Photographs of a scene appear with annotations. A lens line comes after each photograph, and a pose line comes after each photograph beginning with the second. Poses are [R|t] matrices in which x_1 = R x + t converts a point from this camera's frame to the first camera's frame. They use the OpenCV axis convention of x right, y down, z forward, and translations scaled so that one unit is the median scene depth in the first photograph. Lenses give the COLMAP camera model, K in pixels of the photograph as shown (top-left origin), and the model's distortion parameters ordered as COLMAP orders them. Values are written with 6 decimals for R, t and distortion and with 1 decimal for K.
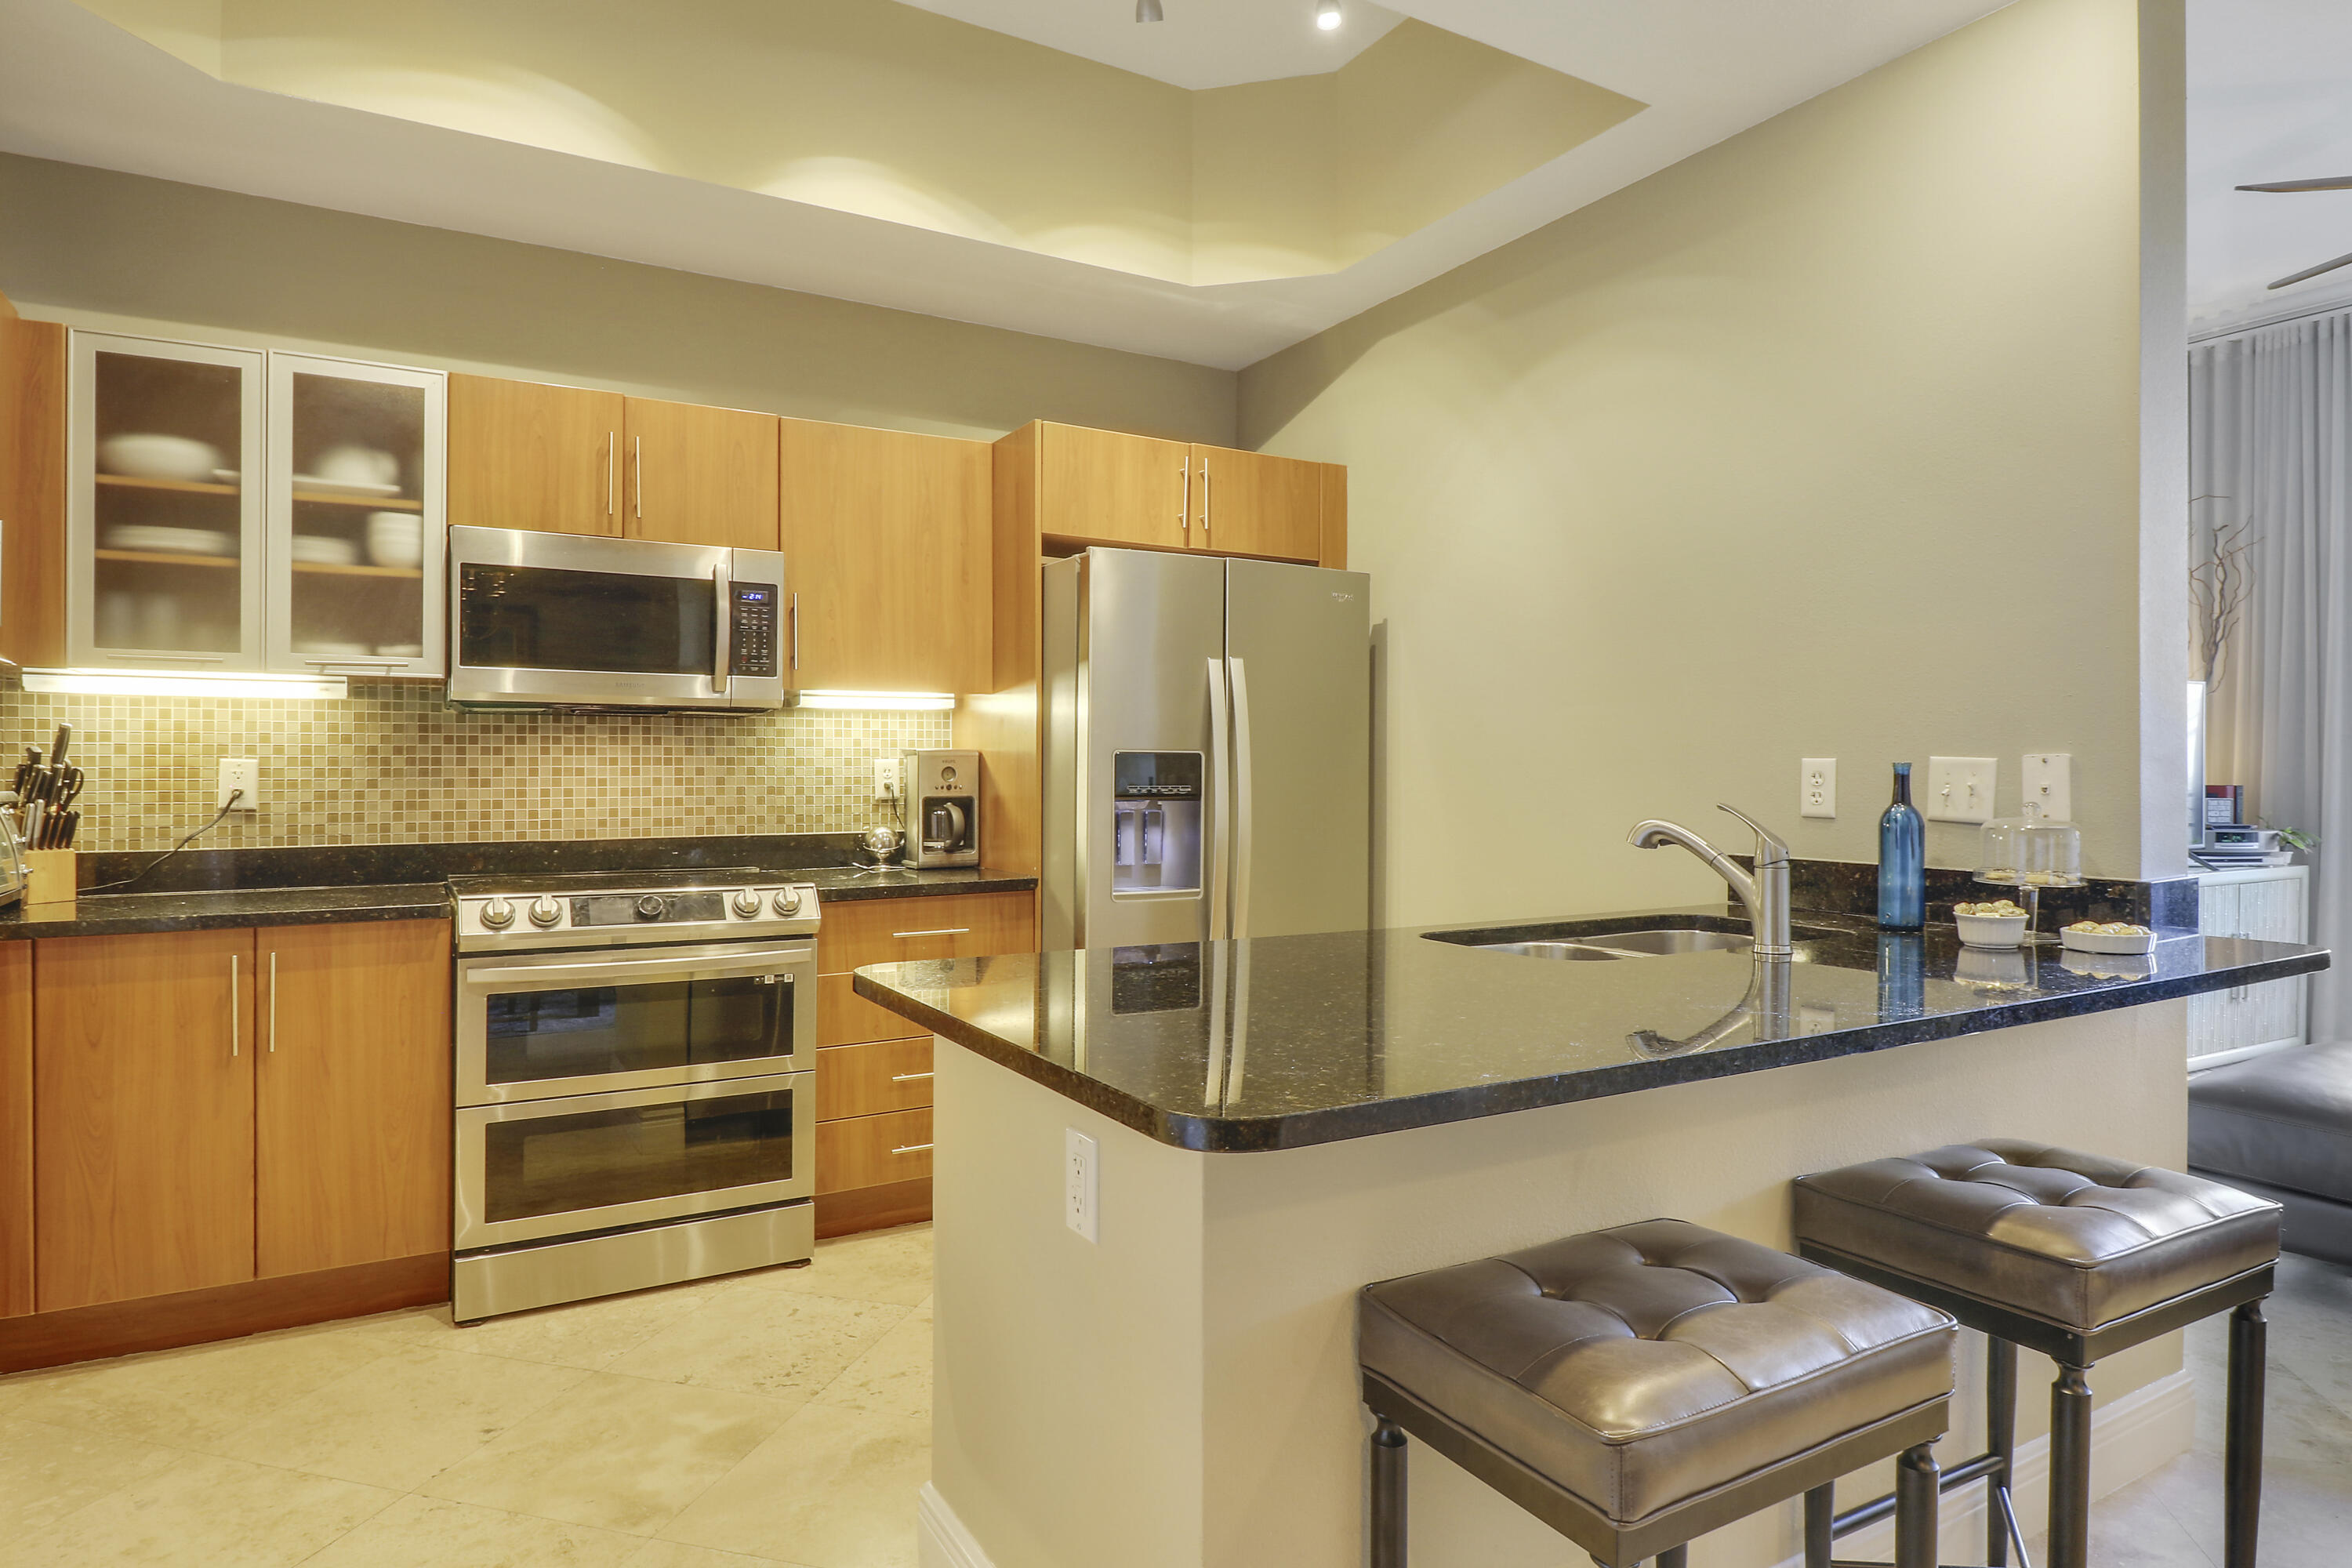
lens RADIAL K [[1360.5, 0, 1136.6], [0, 1360.5, 780.6], [0, 0, 1]] dist [-0.010384, 0.002485]
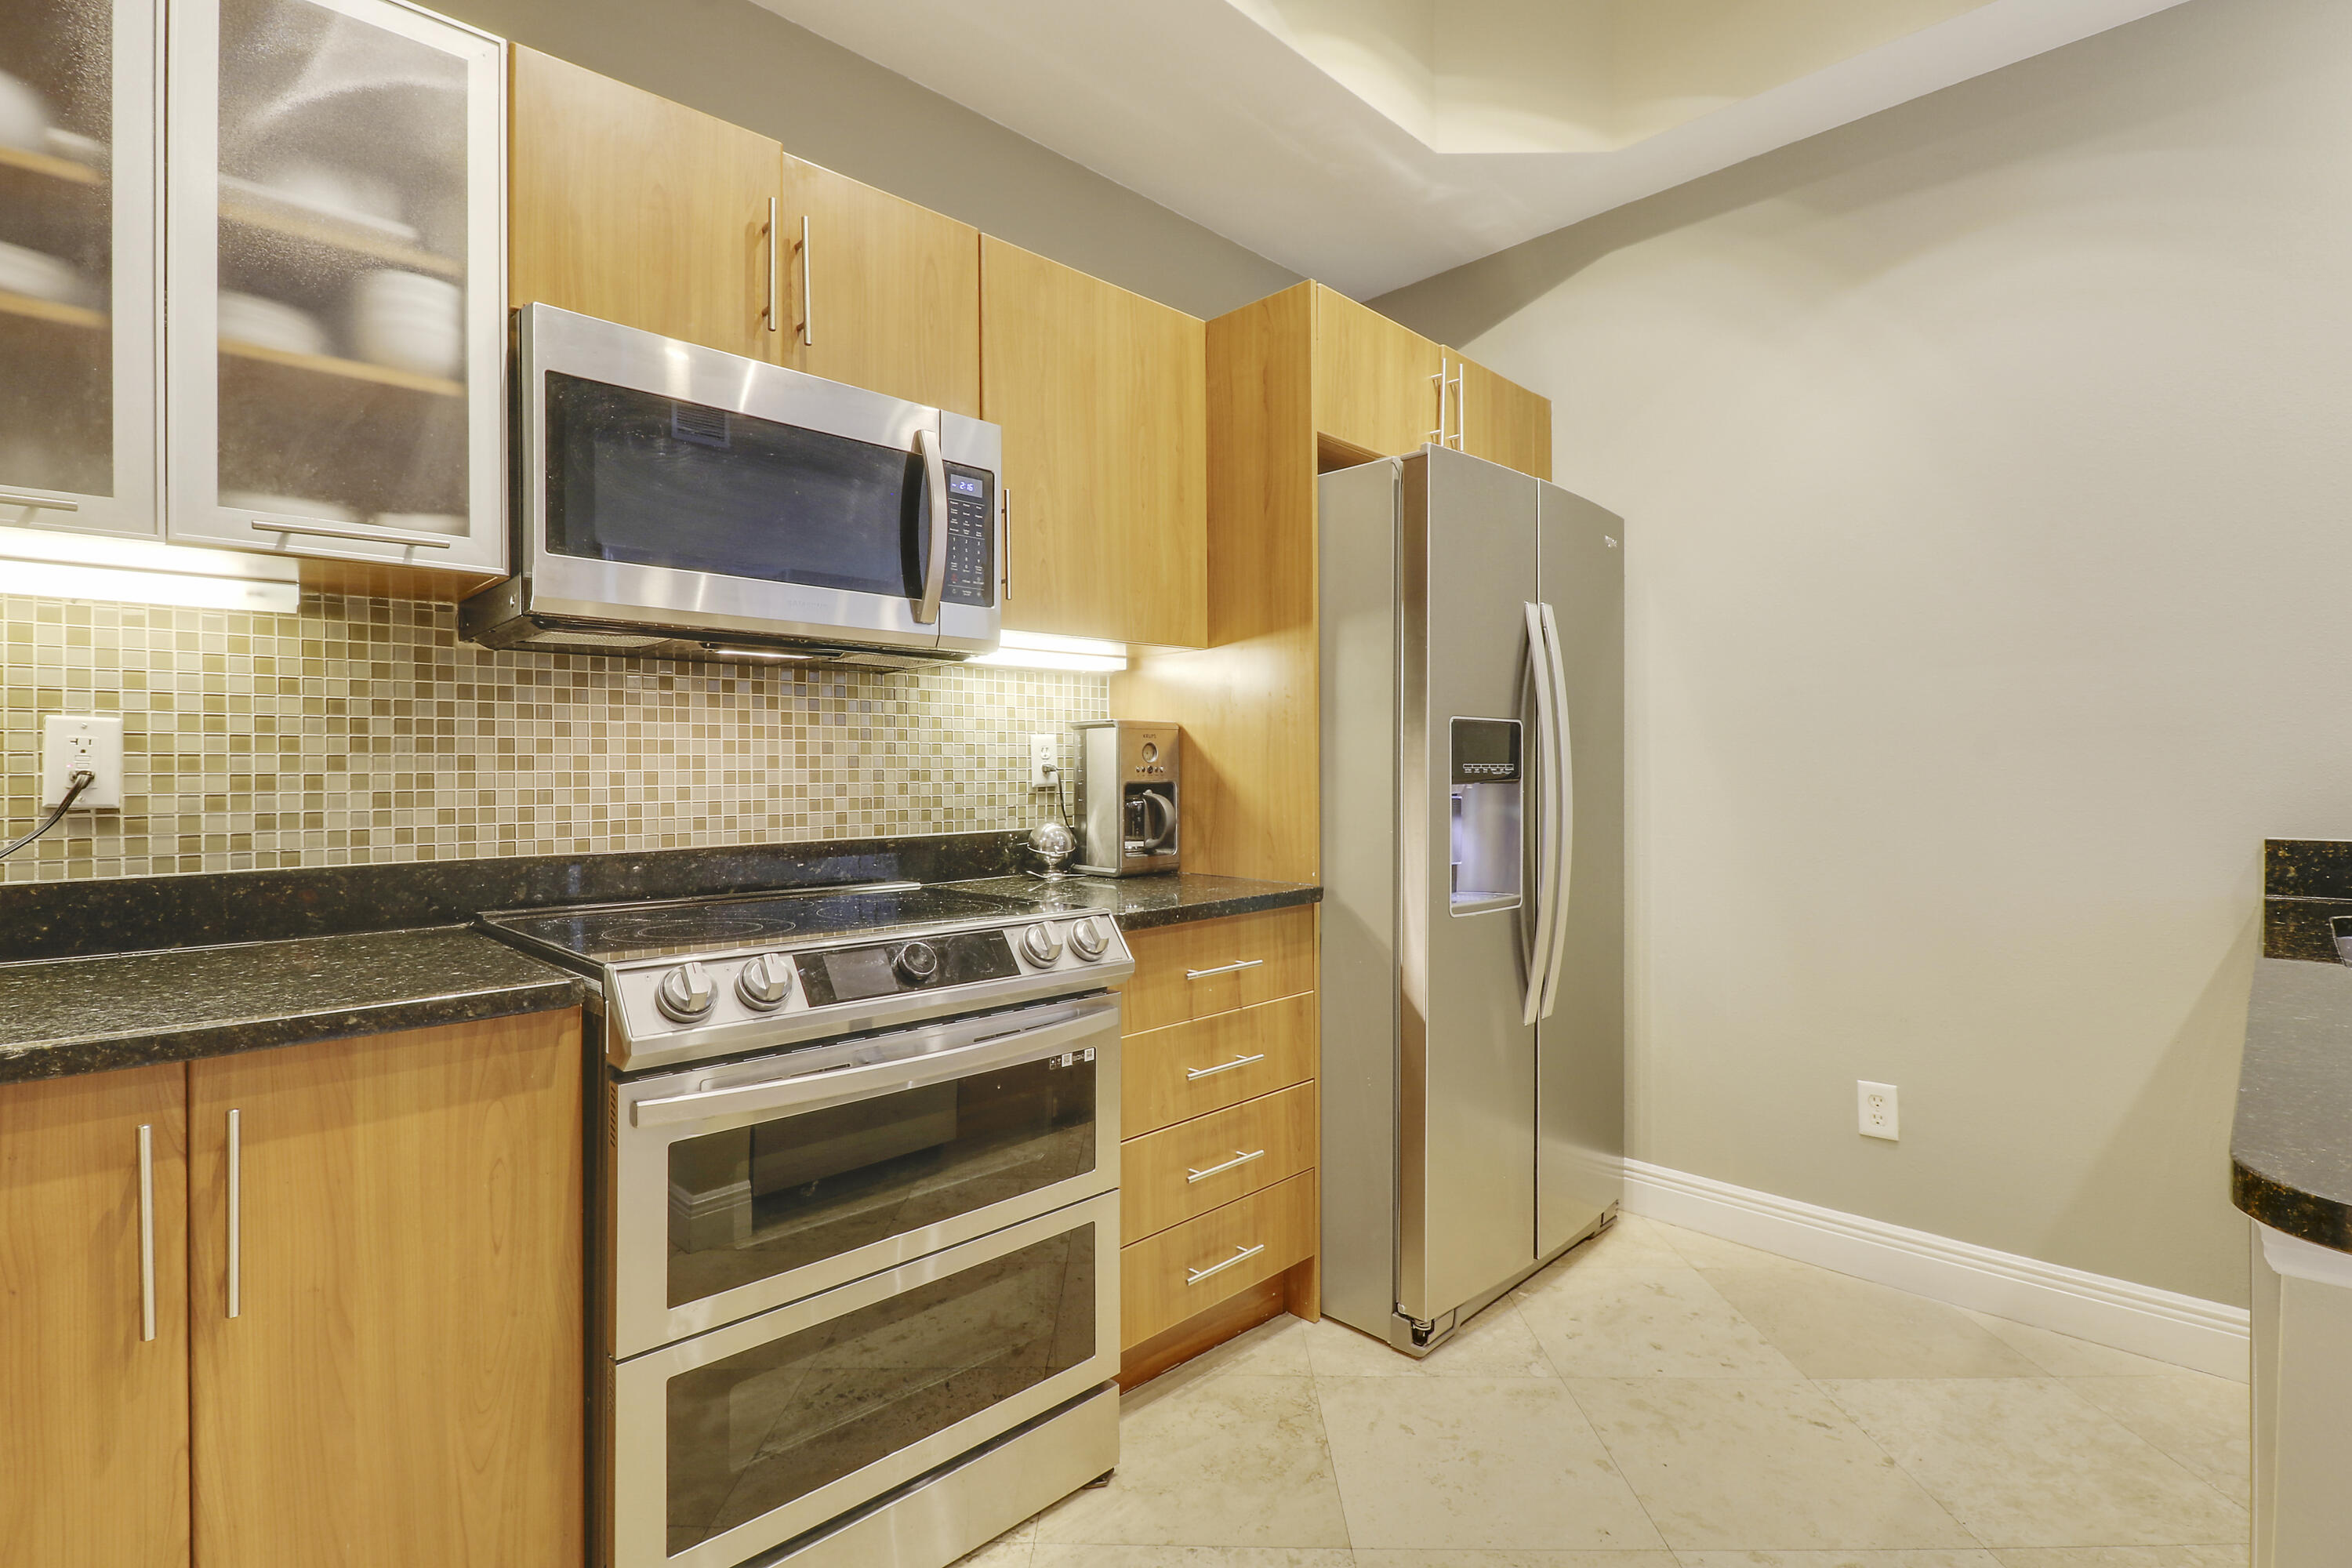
lens RADIAL K [[1108.3, 0, 1106.3], [0, 1108.3, 788.3], [0, 0, 1]] dist [-0.009065, -0.004331]
pose [[0.971302, -0.008467, 0.237700, -0.346910], [0.006912, 0.999949, 0.007377, 0.011974], [-0.237751, -0.005522, 0.971311, 0.447462]]
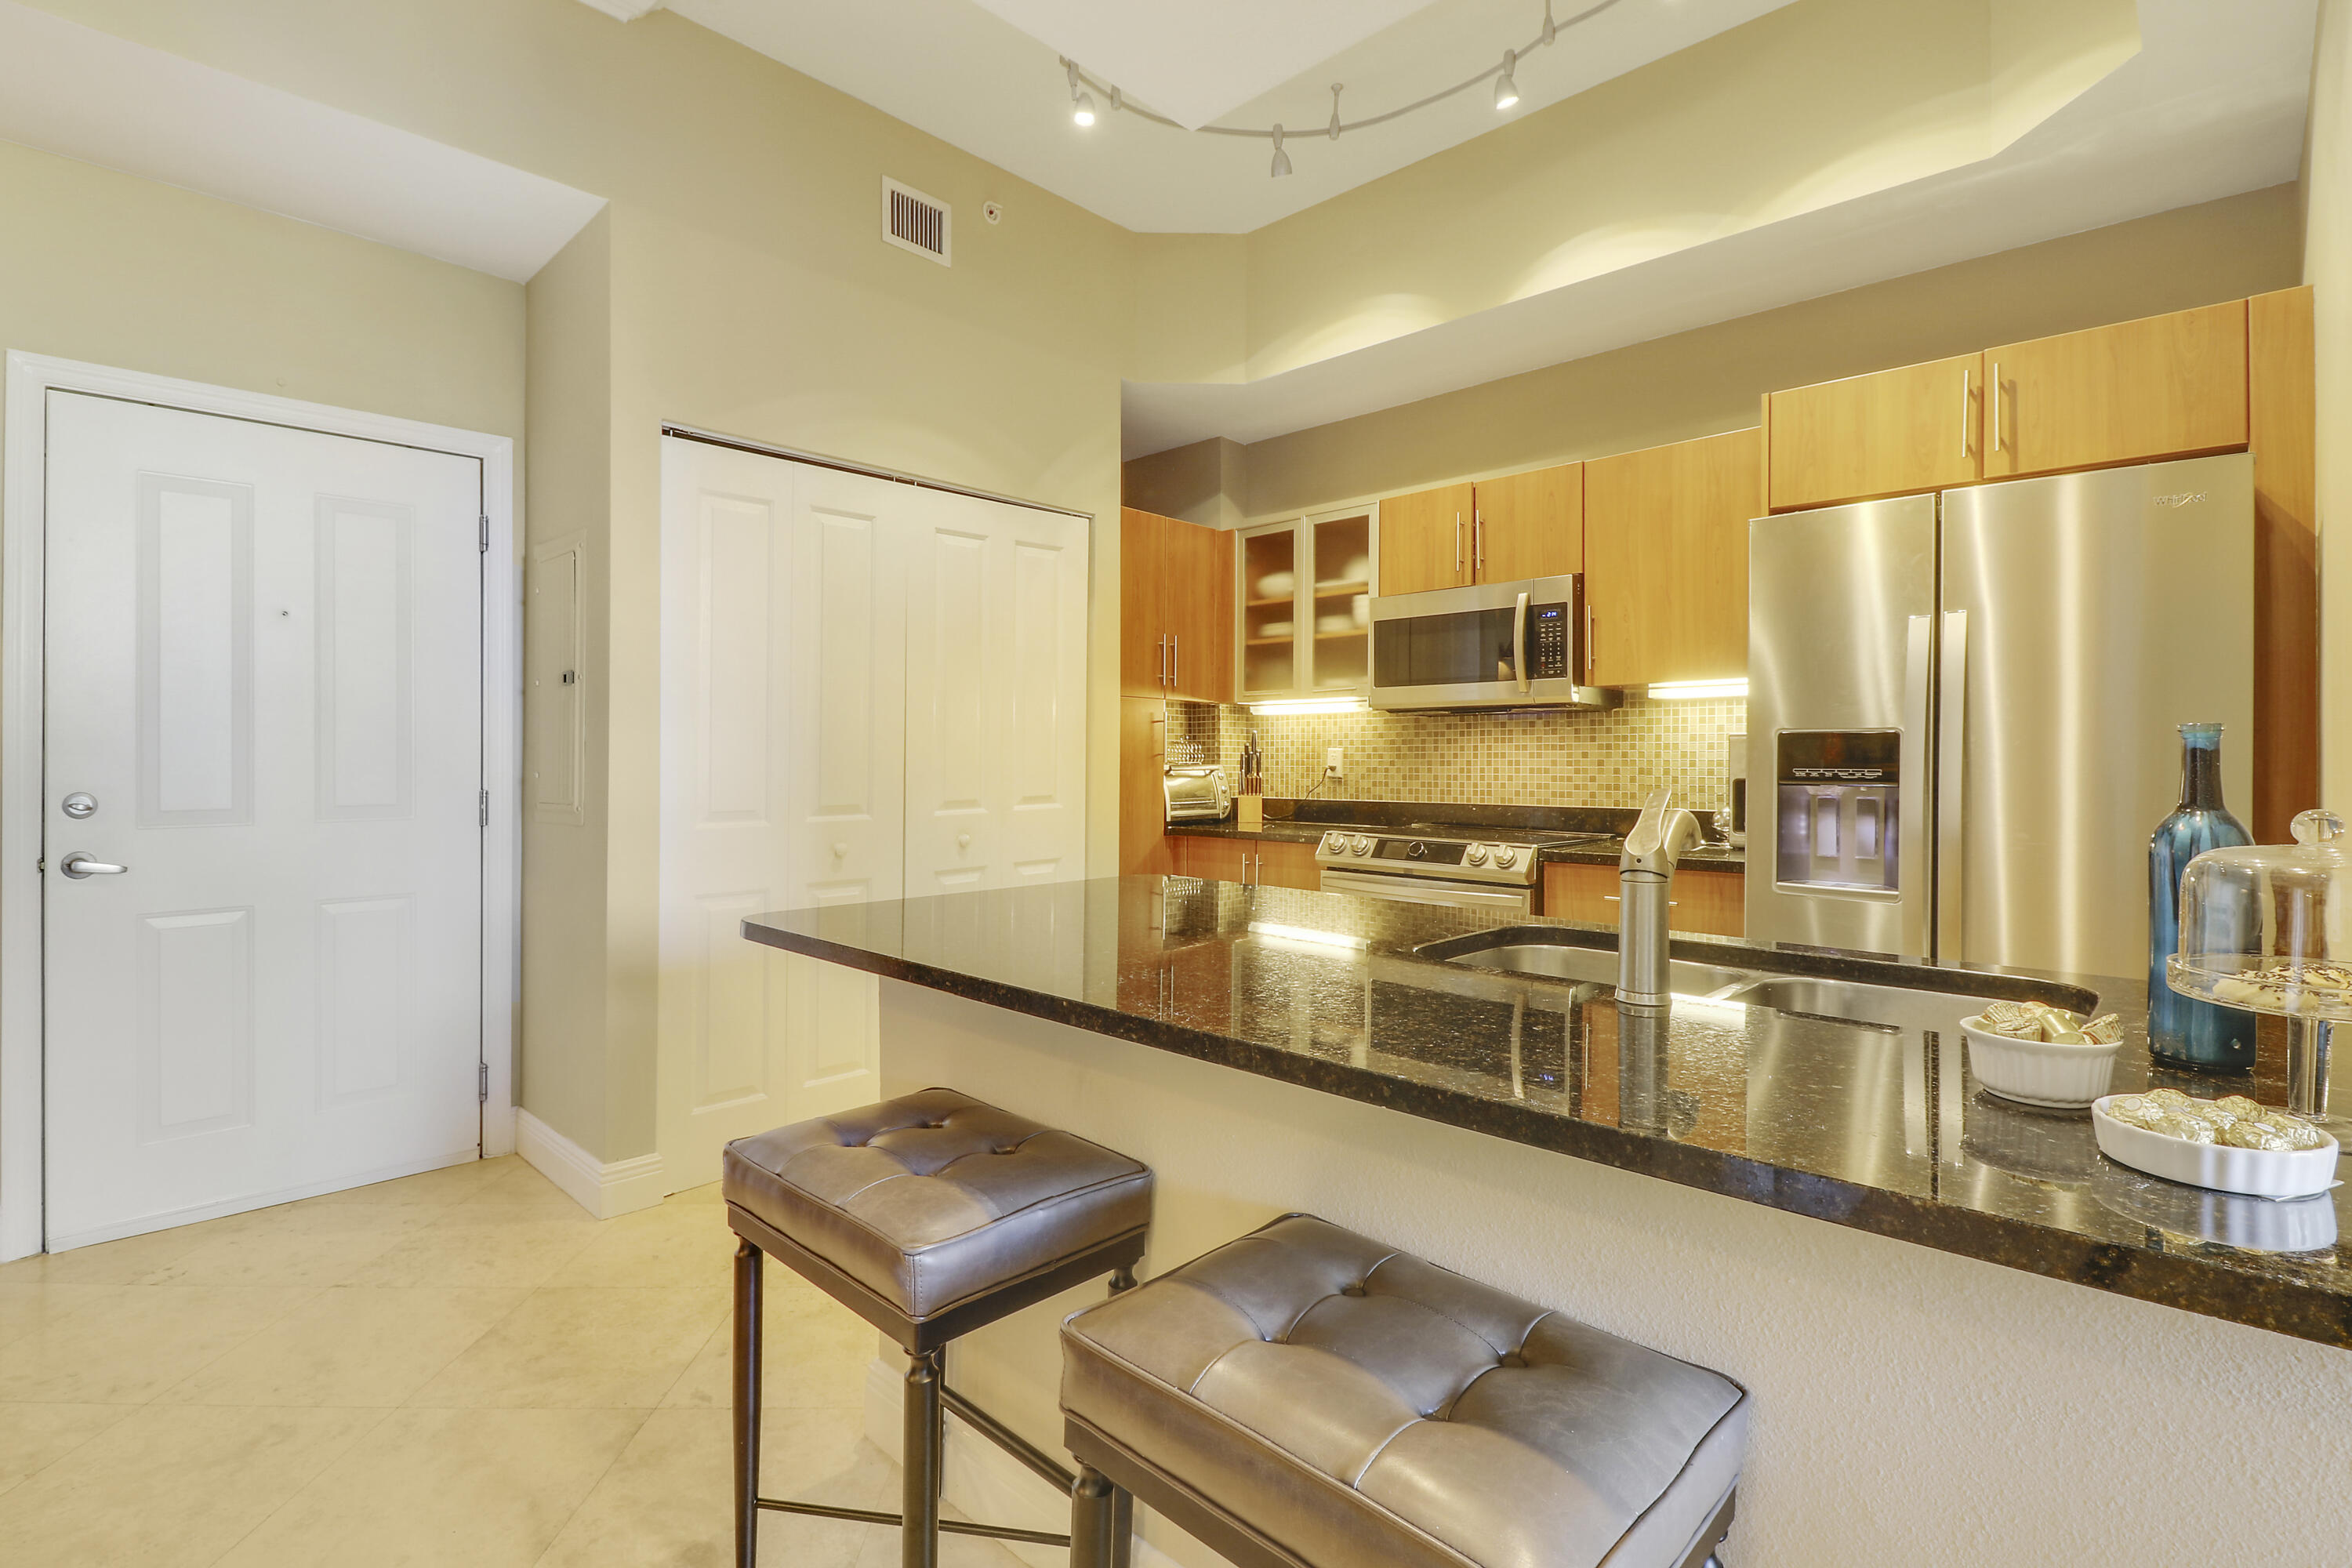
lens RADIAL K [[1108.3, 0, 1156.9], [0, 1108.3, 765.0], [0, 0, 1]] dist [-0.009065, -0.004331]
pose [[0.264652, 0.005040, -0.964331, 0.604715], [-0.007891, 0.999964, 0.003061, 0.002658], [0.964312, 0.006800, 0.264682, 0.384503]]
